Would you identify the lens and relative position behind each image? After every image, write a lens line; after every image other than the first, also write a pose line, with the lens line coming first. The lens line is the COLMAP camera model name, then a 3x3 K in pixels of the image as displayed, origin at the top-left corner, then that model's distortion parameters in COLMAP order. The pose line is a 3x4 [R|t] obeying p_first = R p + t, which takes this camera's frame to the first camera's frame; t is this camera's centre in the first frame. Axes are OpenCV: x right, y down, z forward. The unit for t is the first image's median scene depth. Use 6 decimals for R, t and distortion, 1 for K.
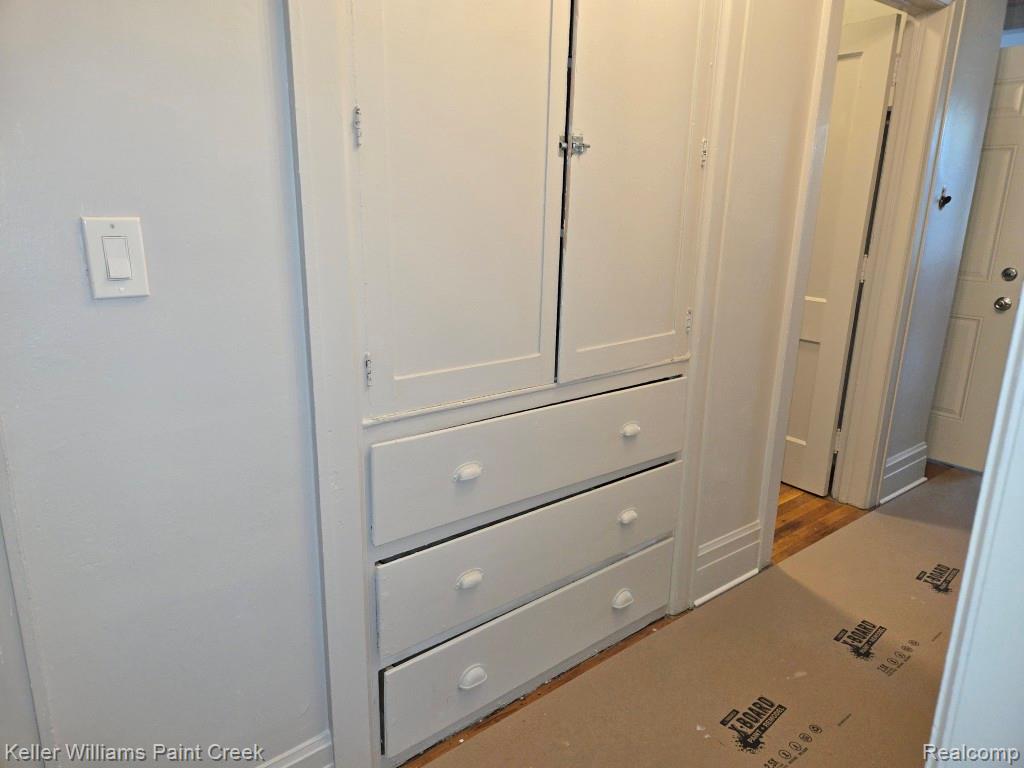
lens RADIAL K [[687.1, 0, 510.0], [0, 687.1, 390.3], [0, 0, 1]] dist [0.053214, -0.034775]
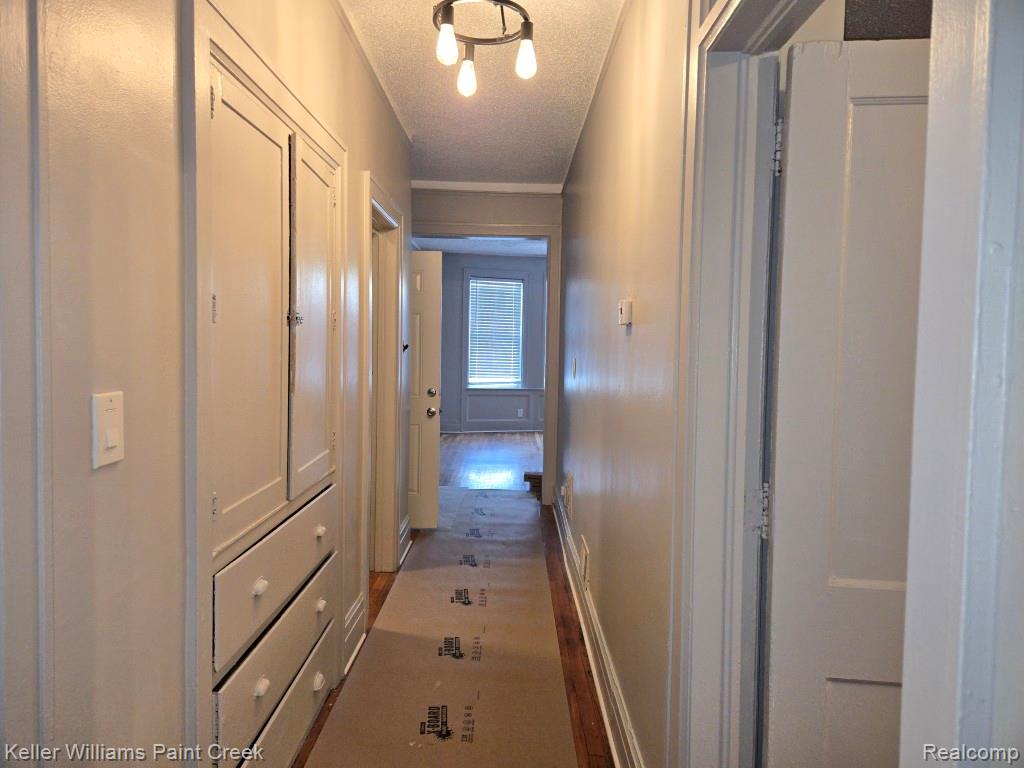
lens RADIAL K [[687.1, 0, 509.5], [0, 687.1, 382.2], [0, 0, 1]] dist [0.053214, -0.034775]
pose [[0.623233, -0.050177, 0.780425, -0.578102], [0.199310, 0.975177, -0.096467, -0.017069], [-0.756212, 0.215668, 0.617763, -0.094687]]
